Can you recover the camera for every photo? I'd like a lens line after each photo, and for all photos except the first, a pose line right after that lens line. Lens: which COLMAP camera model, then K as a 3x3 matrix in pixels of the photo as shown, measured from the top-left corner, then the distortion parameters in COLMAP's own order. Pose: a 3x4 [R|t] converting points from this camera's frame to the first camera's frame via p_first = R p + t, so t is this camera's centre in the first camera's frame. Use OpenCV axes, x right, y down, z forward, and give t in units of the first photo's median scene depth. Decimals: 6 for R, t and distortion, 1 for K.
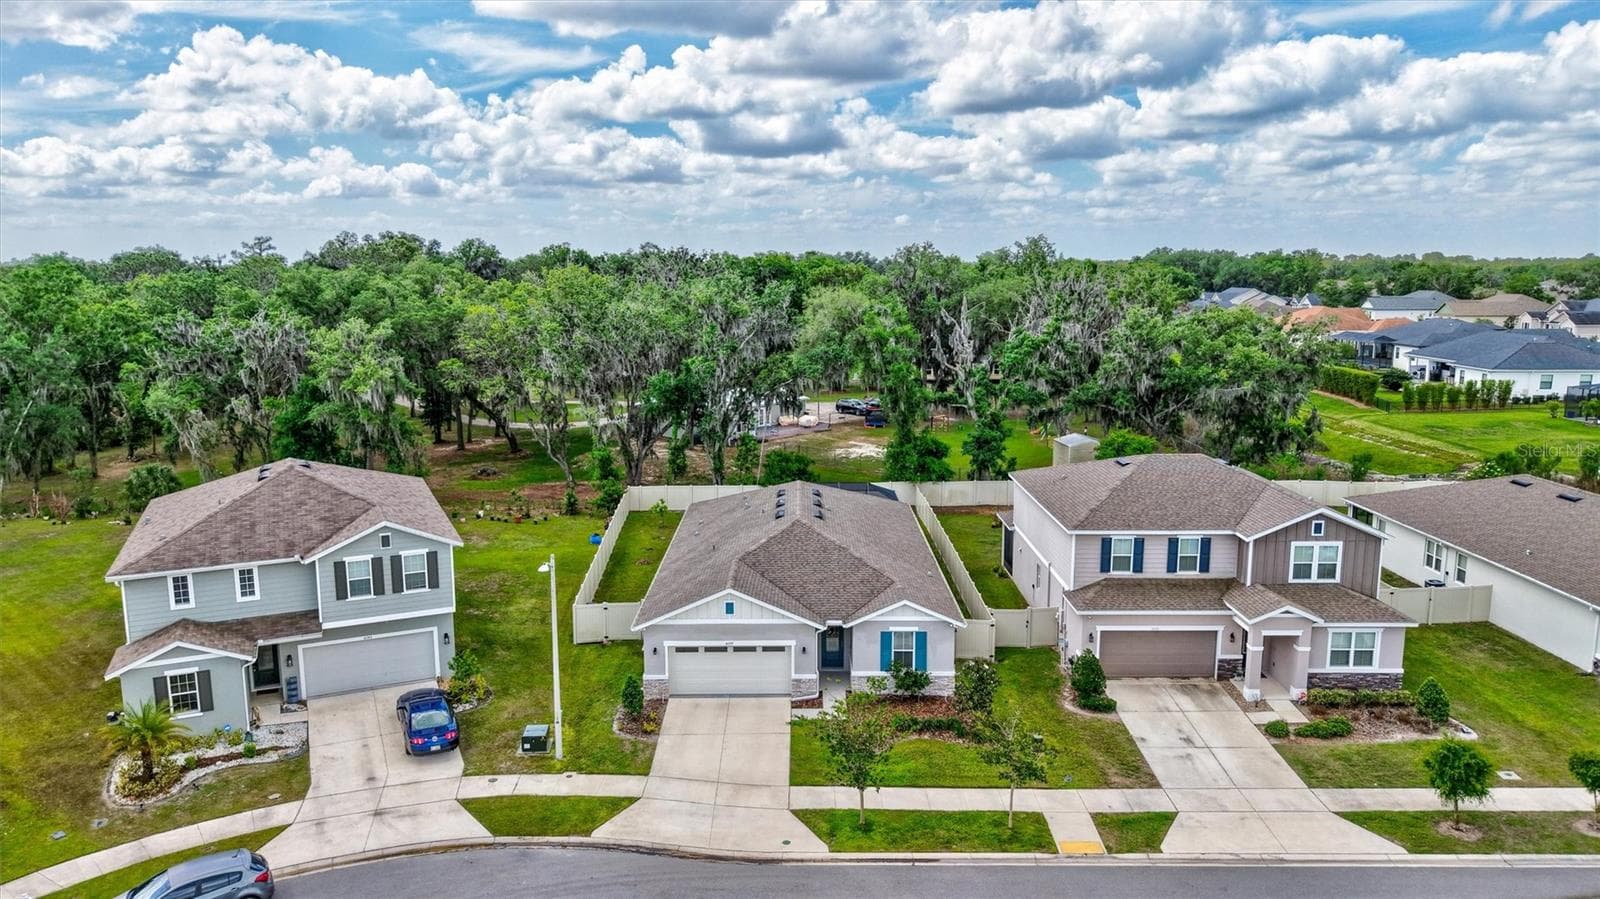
lens RADIAL K [[1153.2, 0, 800.0], [0, 1153.2, 449.5], [0, 0, 1]] dist [-0.000416, 0.004836]
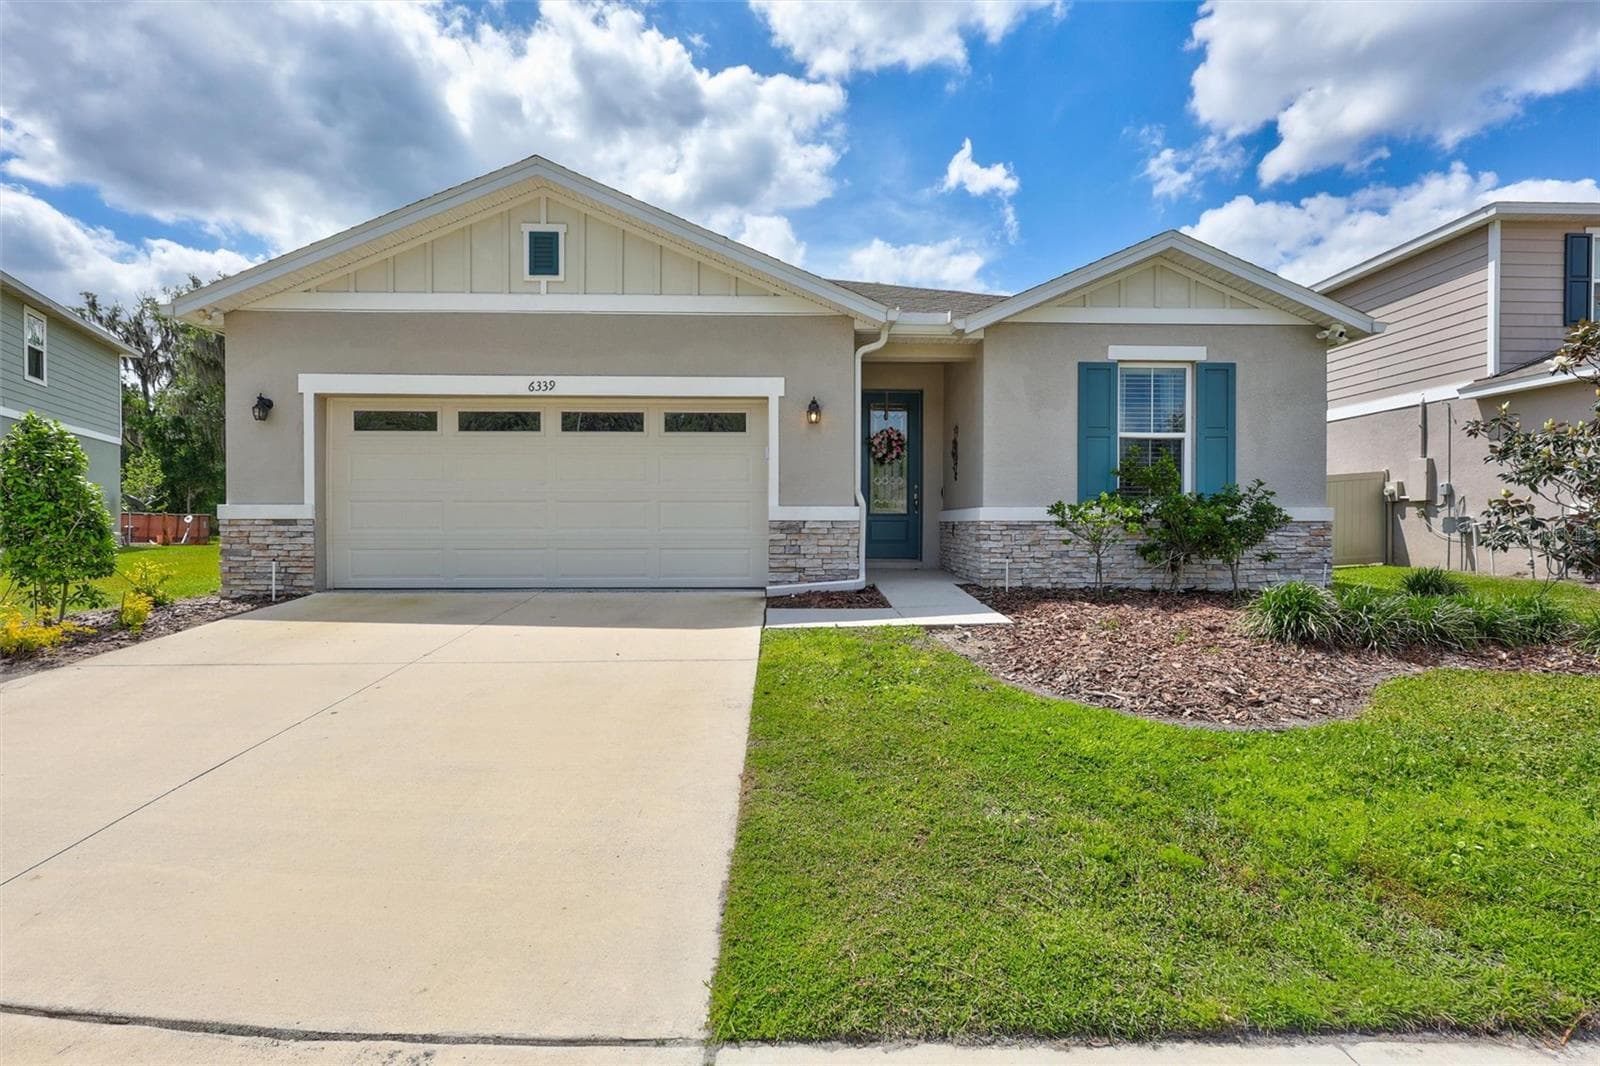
lens RADIAL K [[814.8, 0, 802.6], [0, 814.8, 511.3], [0, 0, 1]] dist [-0.036860, 0.021369]
pose [[0.999725, -0.001834, 0.023396, -0.003780], [0.005709, 0.985999, -0.166652, 0.230516], [-0.022763, 0.166740, 0.985738, 0.813635]]
